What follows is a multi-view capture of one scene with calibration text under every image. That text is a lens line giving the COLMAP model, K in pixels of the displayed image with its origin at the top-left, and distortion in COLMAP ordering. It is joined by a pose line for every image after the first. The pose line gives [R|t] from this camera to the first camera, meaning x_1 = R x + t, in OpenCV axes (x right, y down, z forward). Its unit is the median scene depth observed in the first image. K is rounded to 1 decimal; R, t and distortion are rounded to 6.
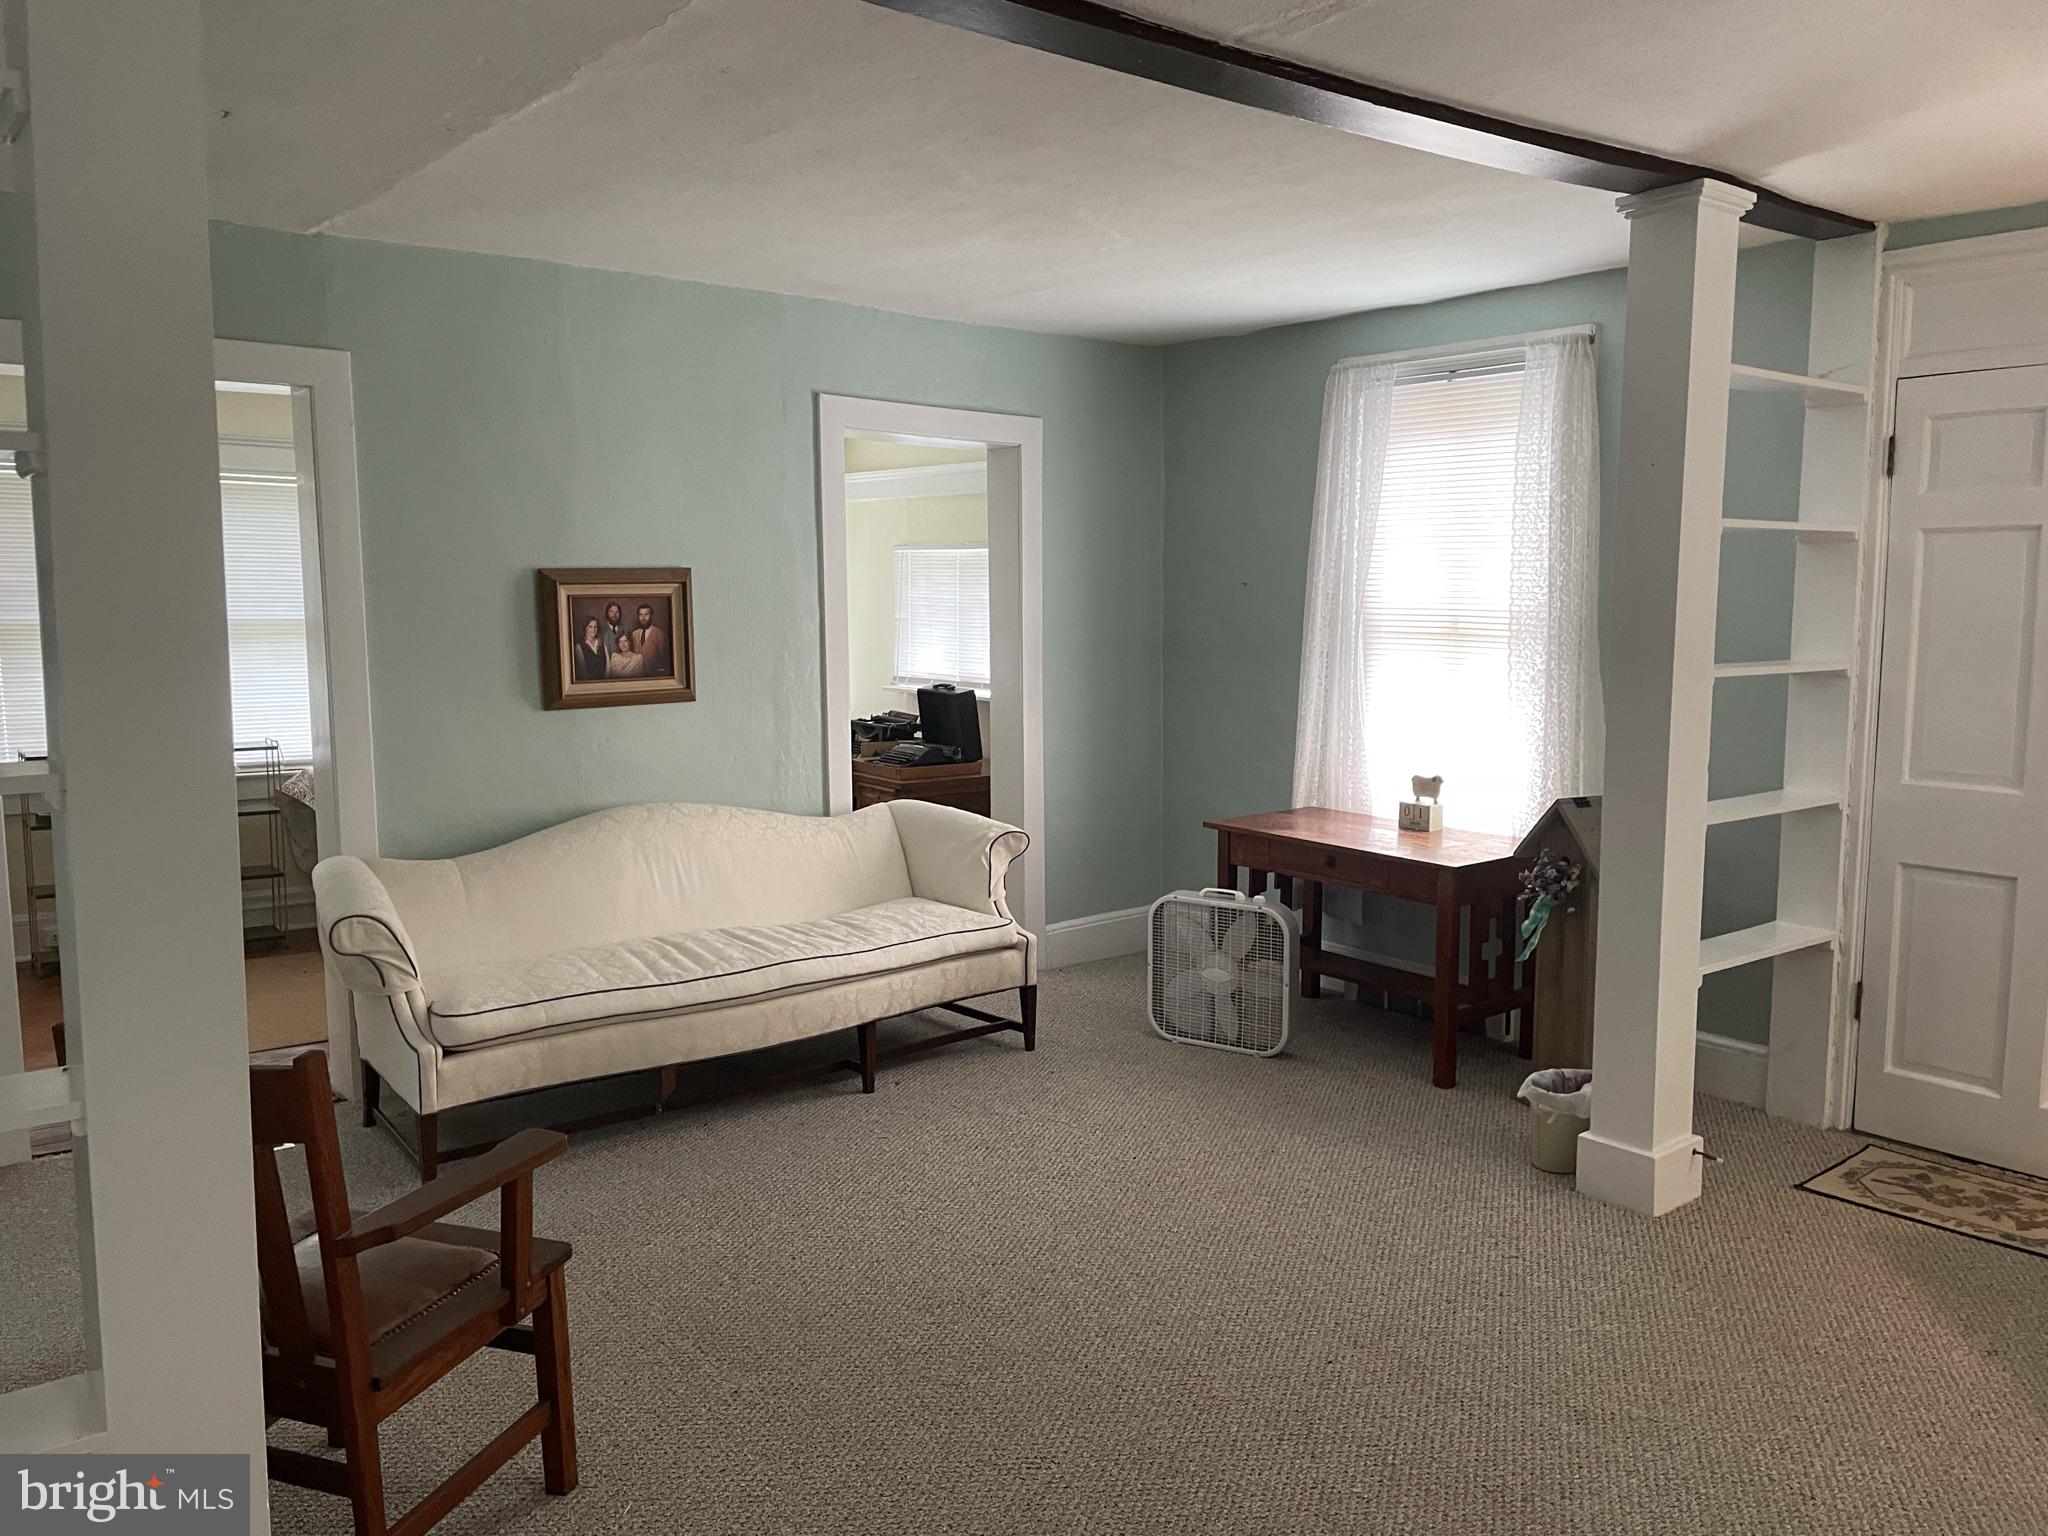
lens RADIAL K [[1545.7, 0, 1021.3], [0, 1545.7, 767.6], [0, 0, 1]] dist [0.005655, -0.008213]
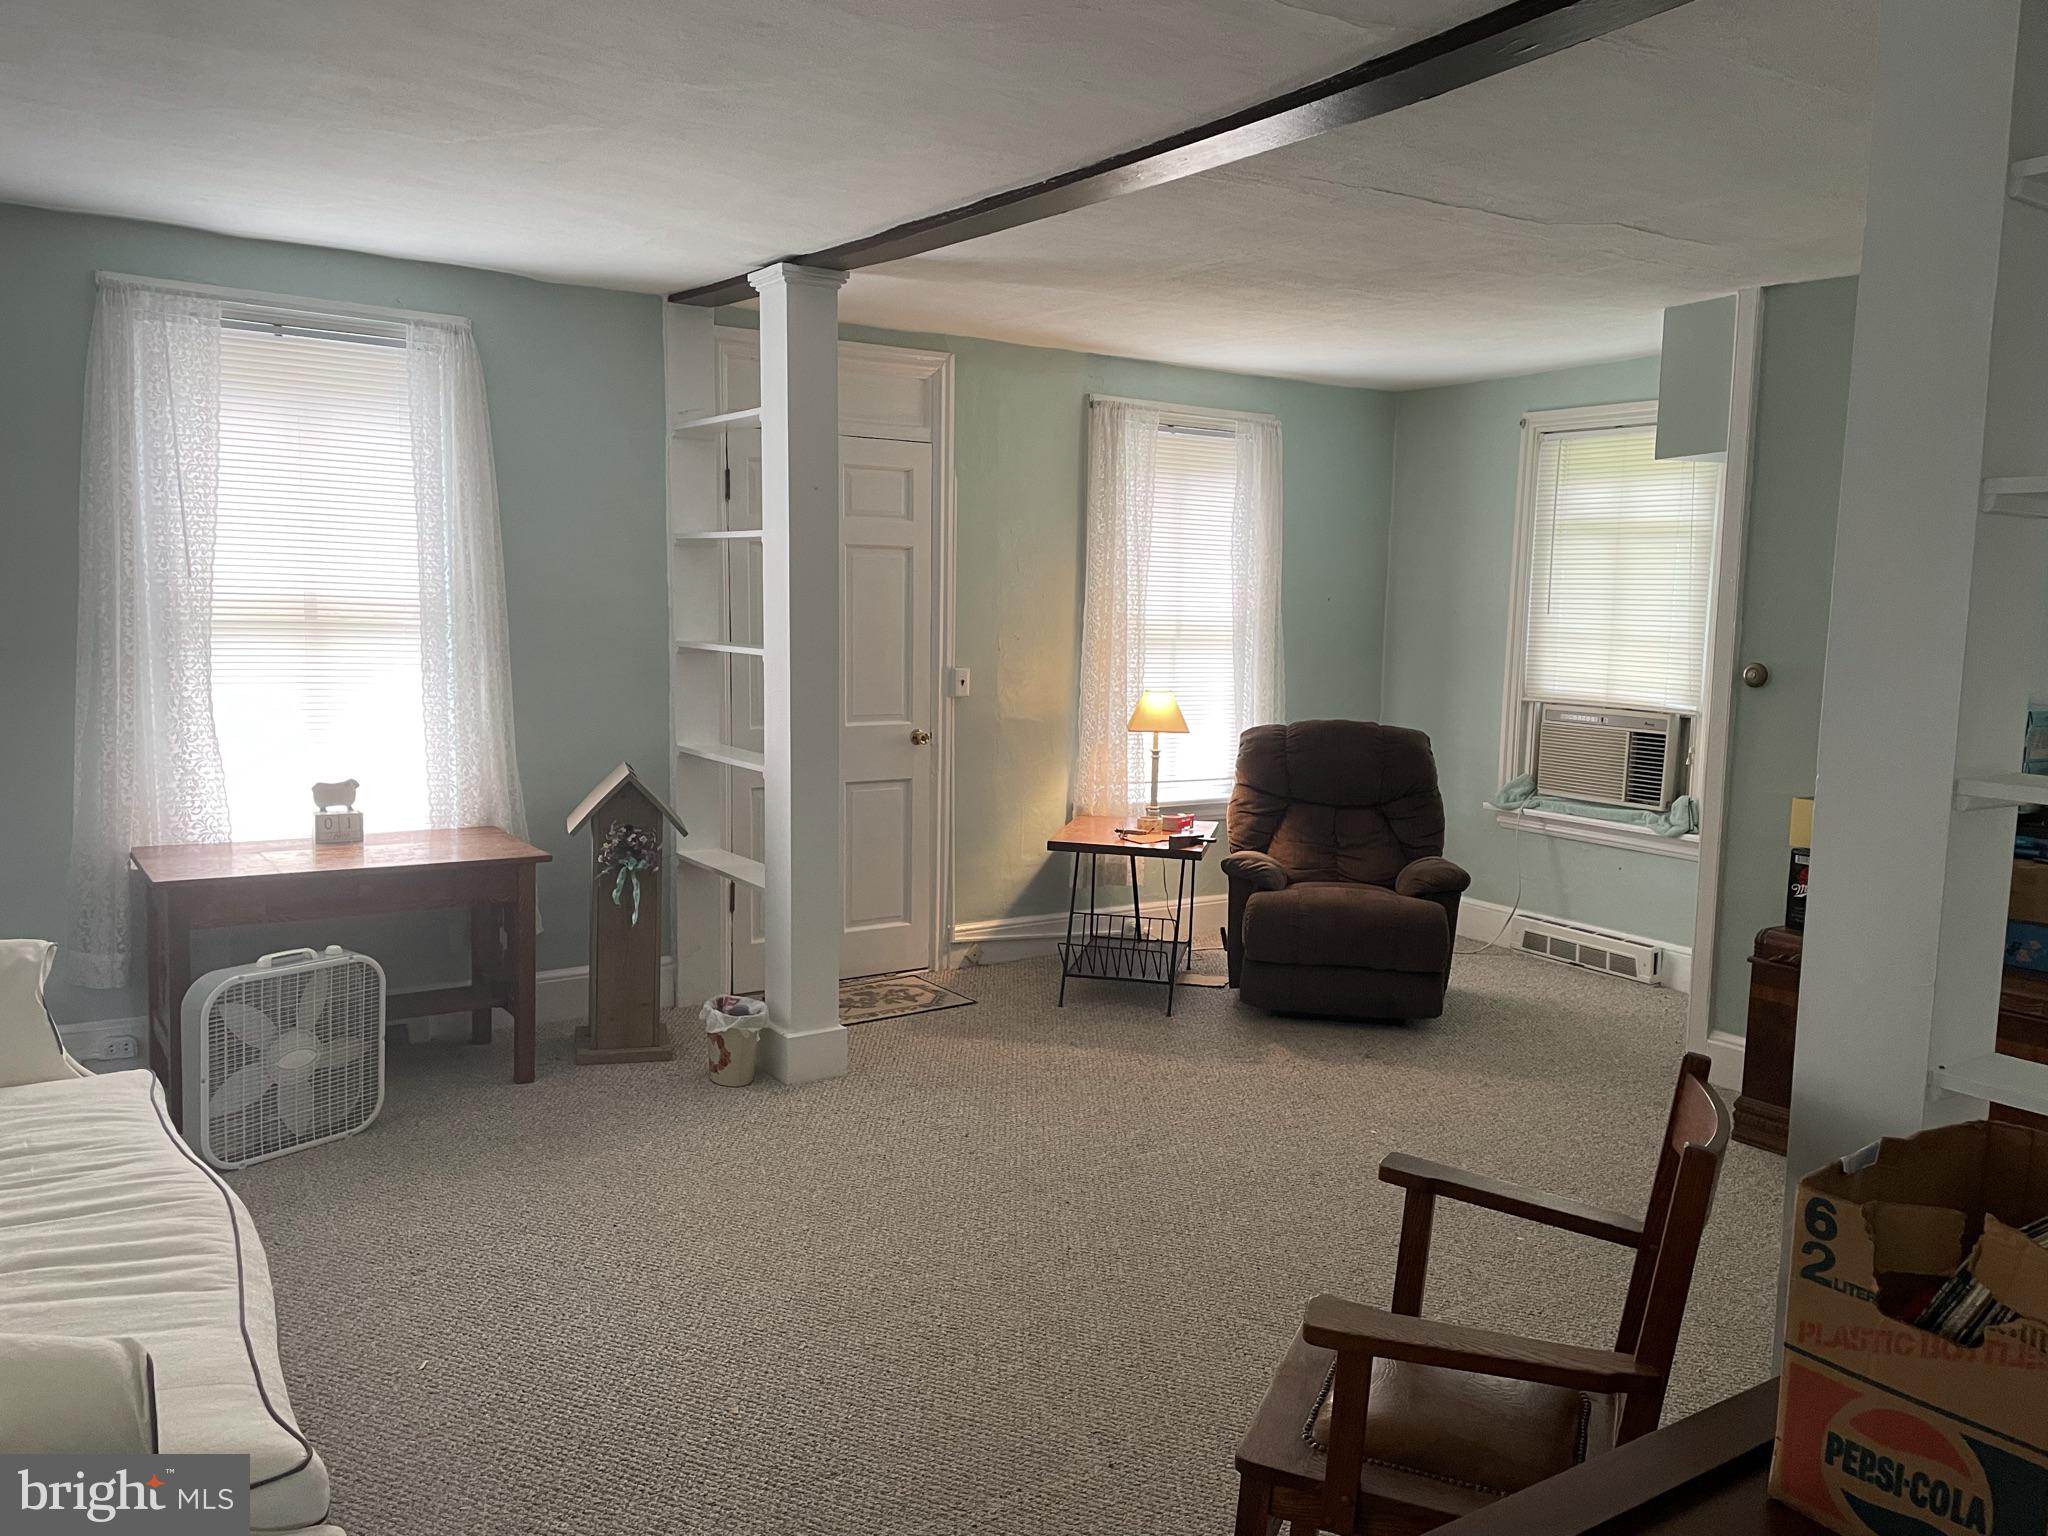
lens RADIAL K [[1545.7, 0, 1021.2], [0, 1545.7, 767.6], [0, 0, 1]] dist [0.005655, -0.008213]
pose [[0.050884, -0.120979, 0.991350, -0.660536], [0.078347, 0.990060, 0.116800, -0.083194], [-0.995627, 0.071726, 0.059857, 0.595341]]
